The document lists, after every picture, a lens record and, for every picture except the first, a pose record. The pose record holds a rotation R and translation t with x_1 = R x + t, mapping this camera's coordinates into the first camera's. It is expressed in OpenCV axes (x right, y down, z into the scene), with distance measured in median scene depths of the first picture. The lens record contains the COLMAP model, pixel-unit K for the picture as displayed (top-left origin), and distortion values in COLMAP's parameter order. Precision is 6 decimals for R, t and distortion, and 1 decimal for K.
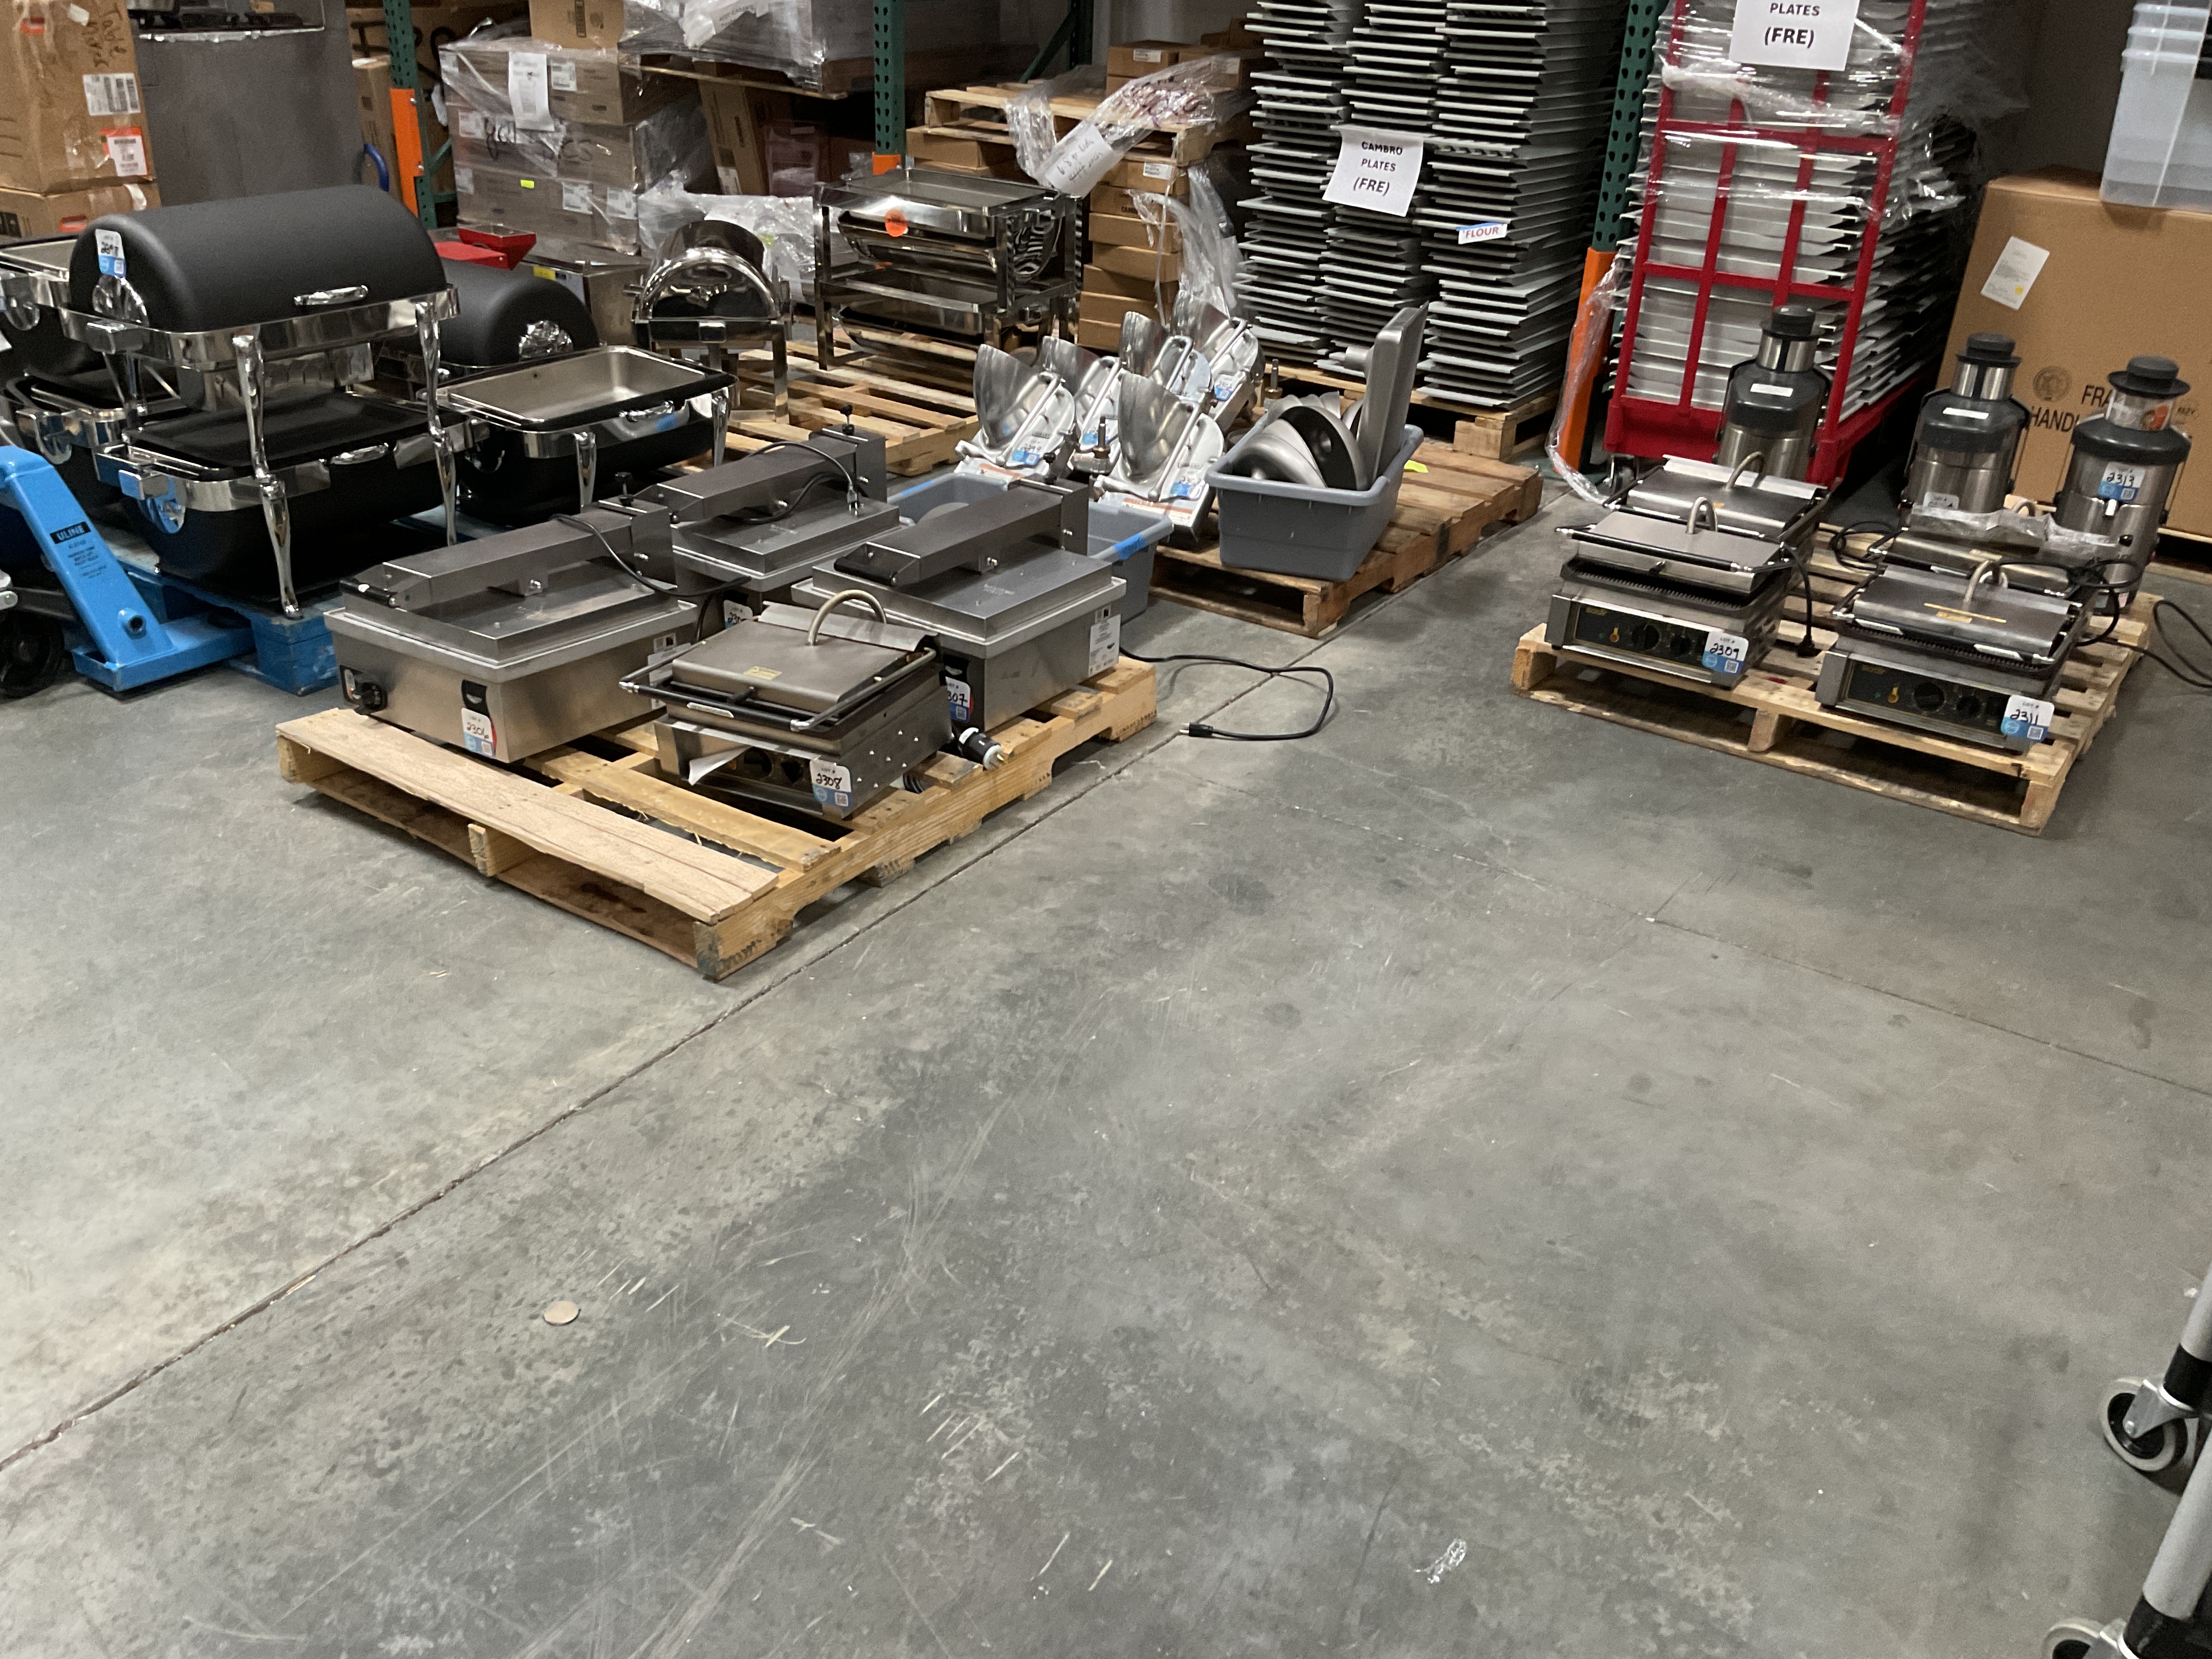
lens RADIAL K [[1872.8, 0, 1106.0], [0, 1872.8, 829.5], [0, 0, 1]] dist [-0.007855, 0.001756]
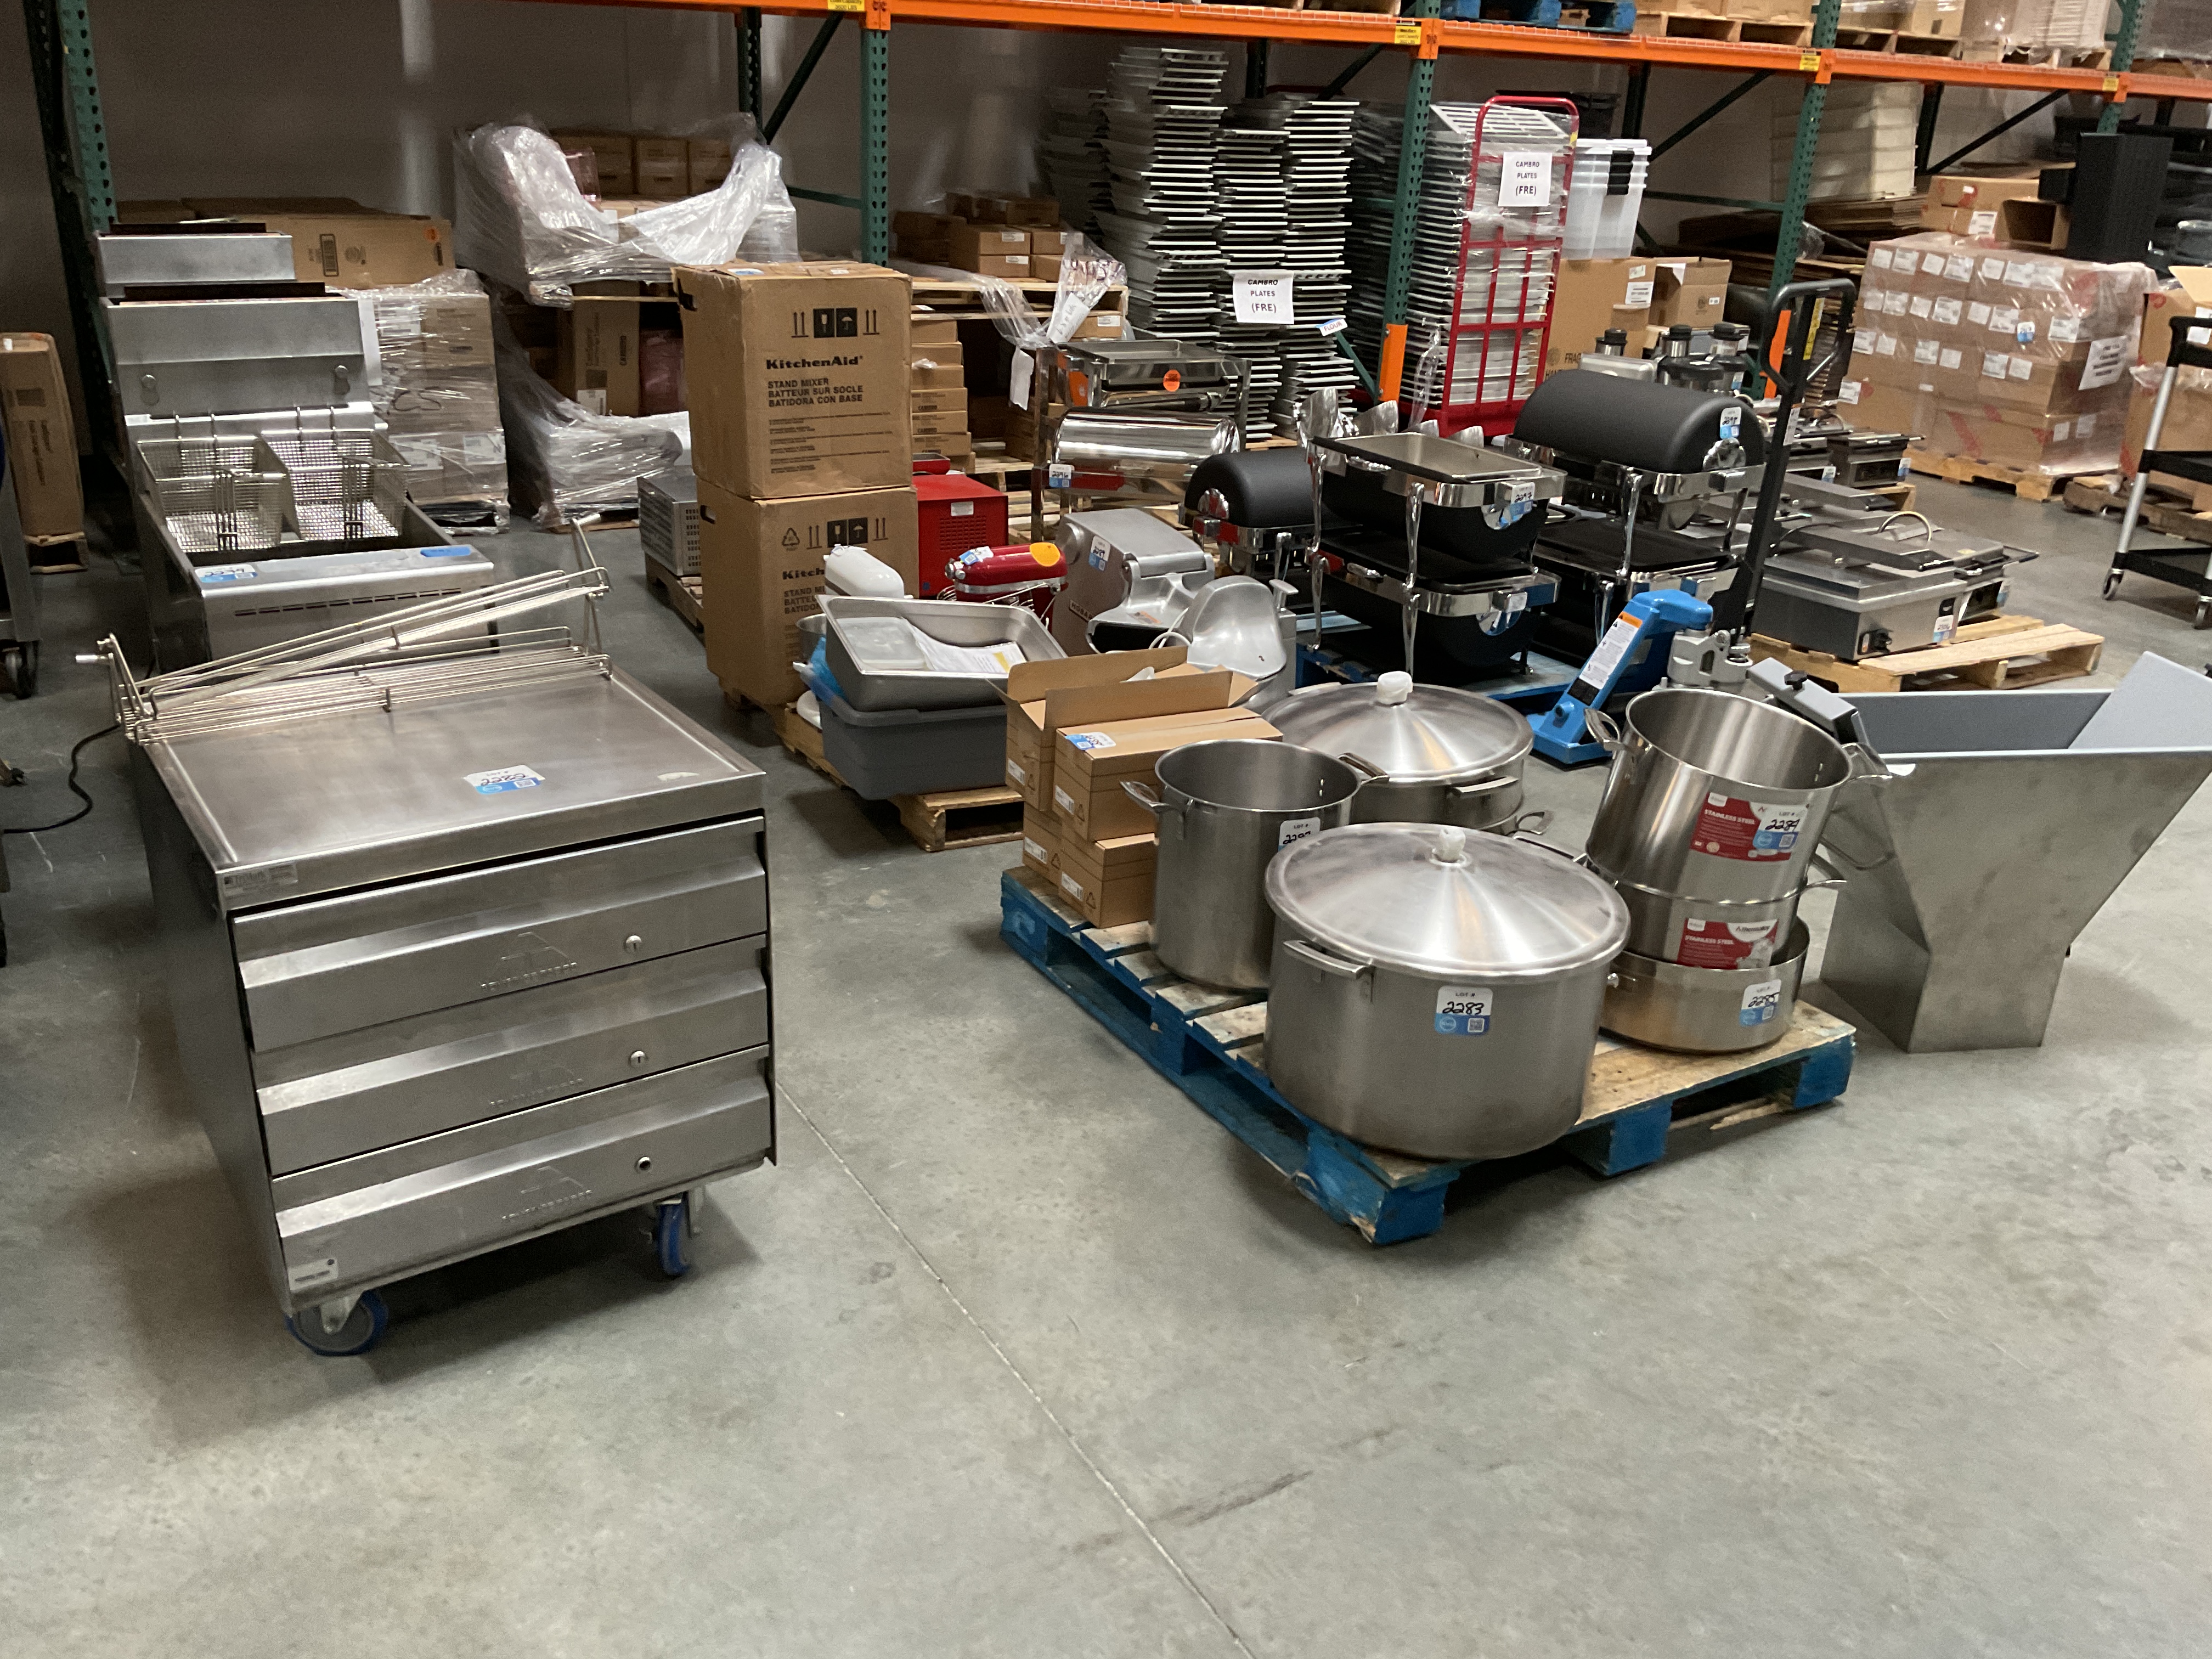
lens RADIAL K [[1849.4, 0, 1106.0], [0, 1849.4, 829.5], [0, 0, 1]] dist [0.070762, -0.121717]
pose [[0.438622, -0.356464, 0.824951, -1.420109], [0.385525, 0.903844, 0.185572, -0.329853], [-0.811776, 0.236644, 0.533872, 0.471780]]
